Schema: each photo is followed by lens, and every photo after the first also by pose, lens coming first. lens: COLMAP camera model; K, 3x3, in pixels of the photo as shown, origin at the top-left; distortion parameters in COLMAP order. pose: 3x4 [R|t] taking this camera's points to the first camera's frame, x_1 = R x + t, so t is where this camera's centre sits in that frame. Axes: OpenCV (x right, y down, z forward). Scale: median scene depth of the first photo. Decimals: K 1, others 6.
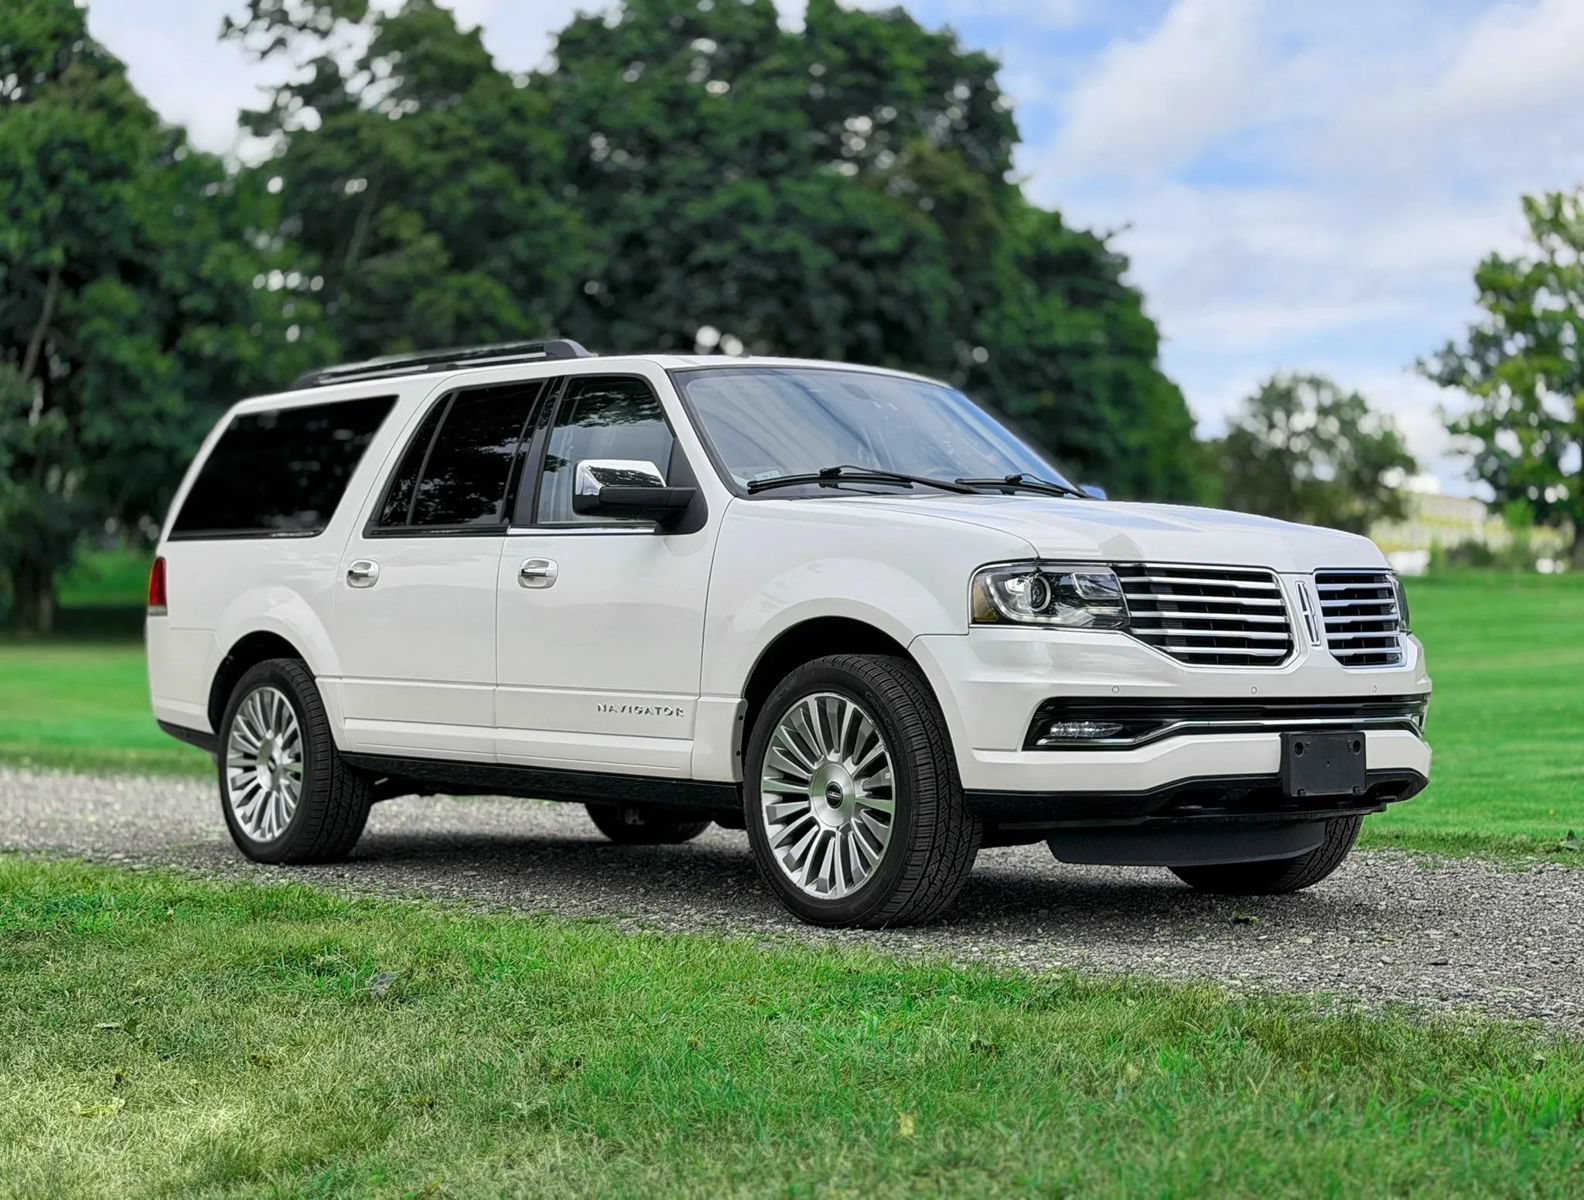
lens RADIAL K [[2648.1, 0, 792.0], [0, 2648.1, 600.0], [0, 0, 1]] dist [0.157458, -0.022837]
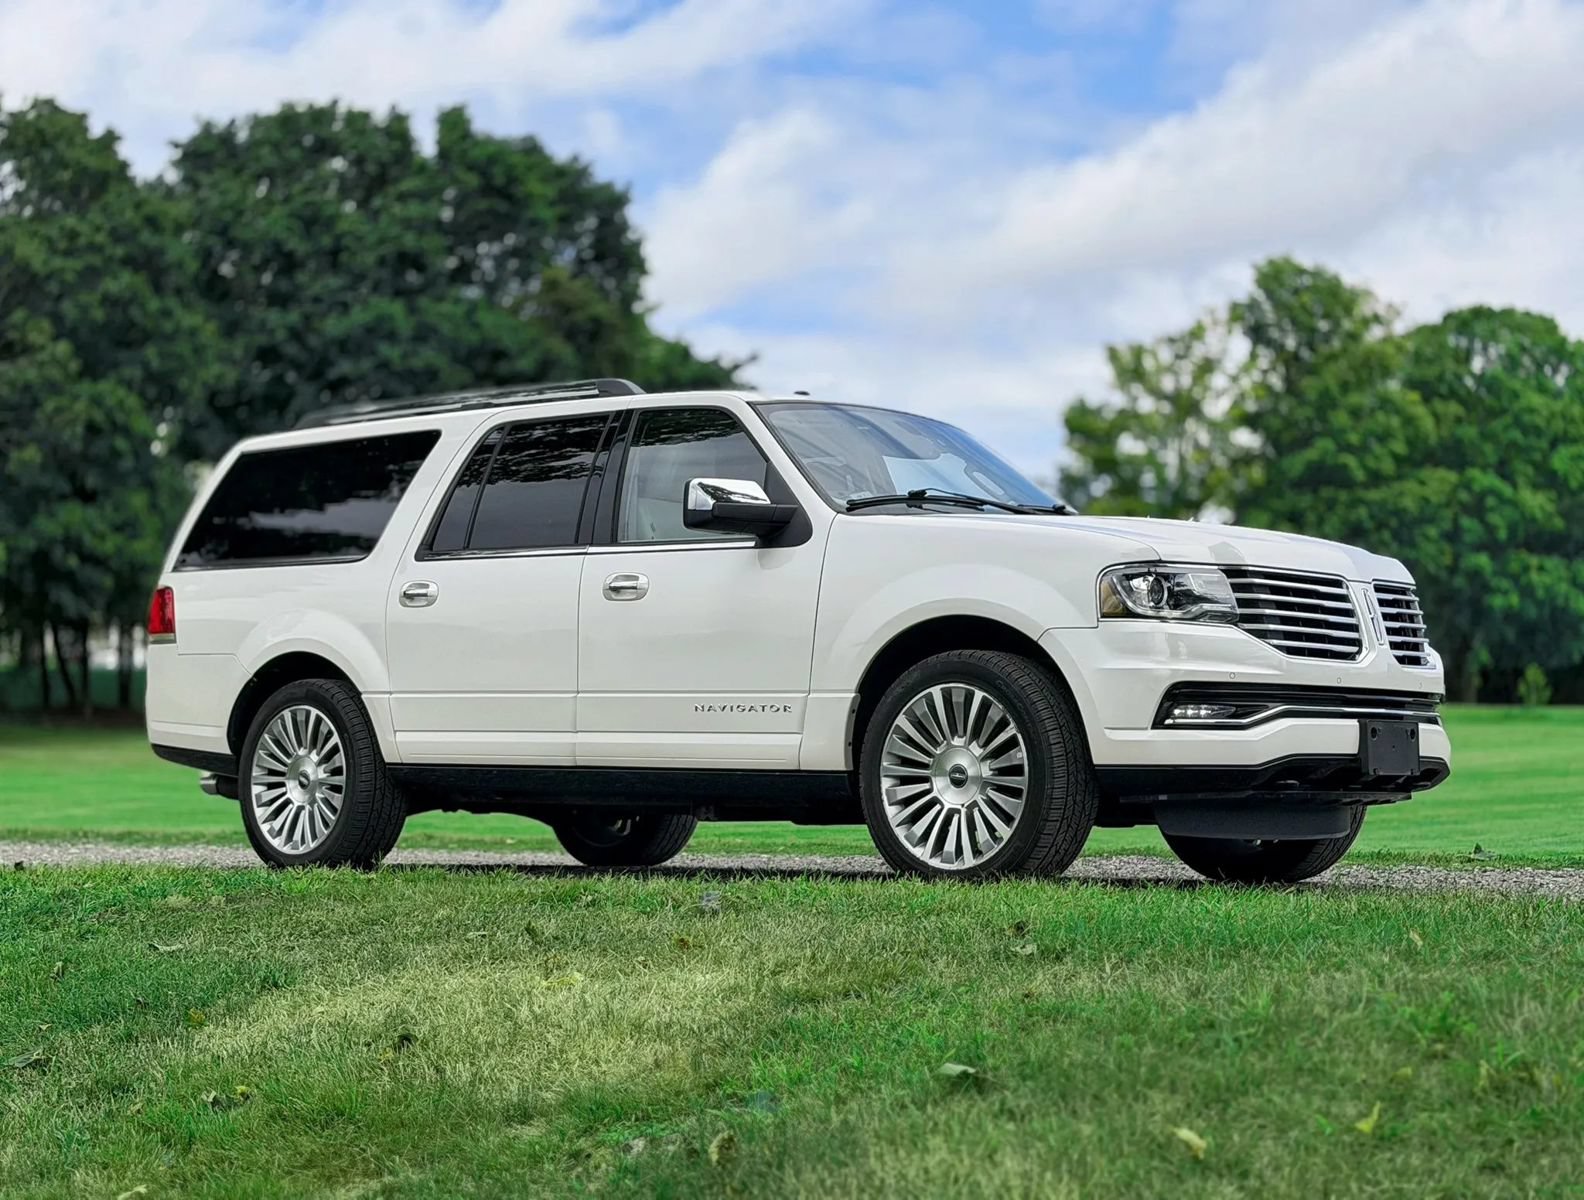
lens RADIAL K [[2648.1, 0, 792.0], [0, 2648.1, 600.0], [0, 0, 1]] dist [0.157458, -0.022837]
pose [[0.987714, 0.014869, 0.155561, -0.169037], [-0.007093, 0.998703, -0.050425, 0.042282], [-0.156109, 0.048702, 0.986538, -0.063862]]
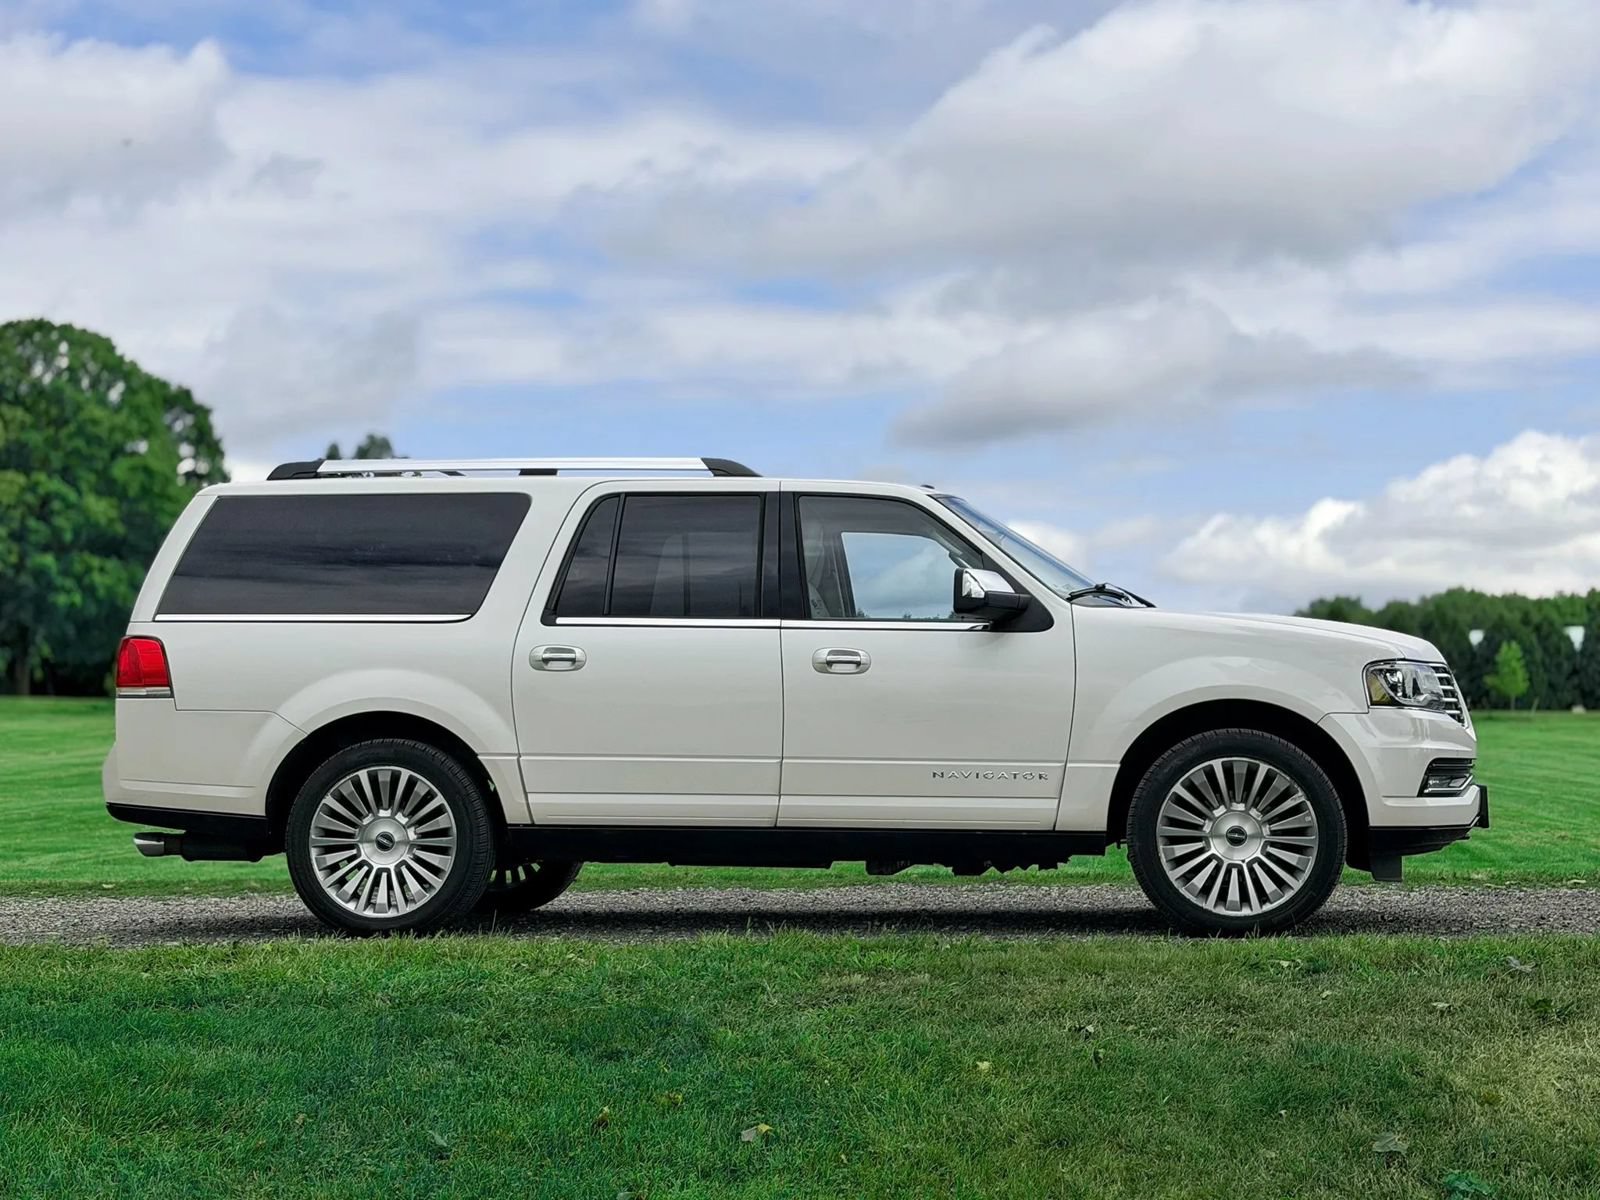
lens RADIAL K [[2463.3, 0, 800.0], [0, 2463.3, 600.0], [0, 0, 1]] dist [0.148264, -0.011567]
pose [[0.736254, 0.040792, 0.675475, -0.724995], [-0.007364, 0.998605, -0.052279, 0.017178], [-0.676666, 0.033517, 0.735527, 0.183334]]
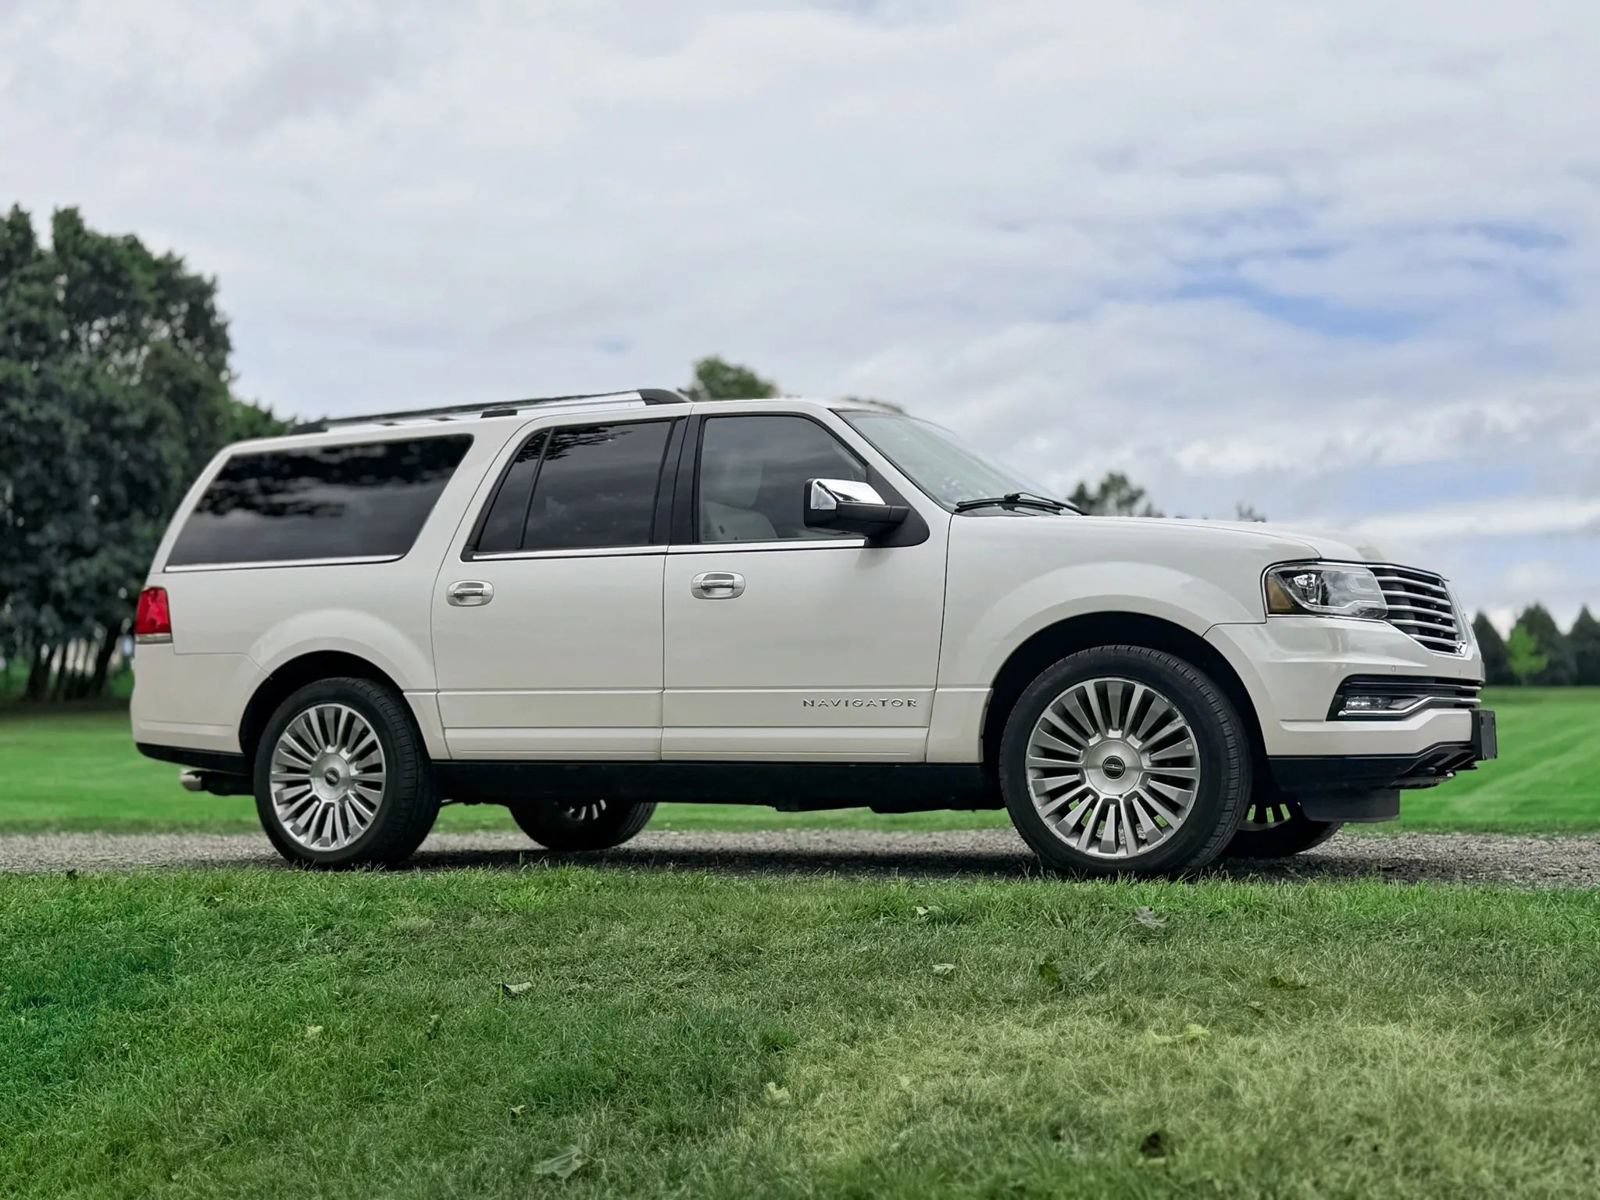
lens RADIAL K [[1974.6, 0, 793.6], [0, 1974.6, 618.0], [0, 0, 1]] dist [0.197420, -0.425043]
pose [[0.923623, 0.014312, 0.383036, -0.329200], [0.004445, 0.998836, -0.048040, 0.037235], [-0.383277, 0.046074, 0.922483, 0.194592]]
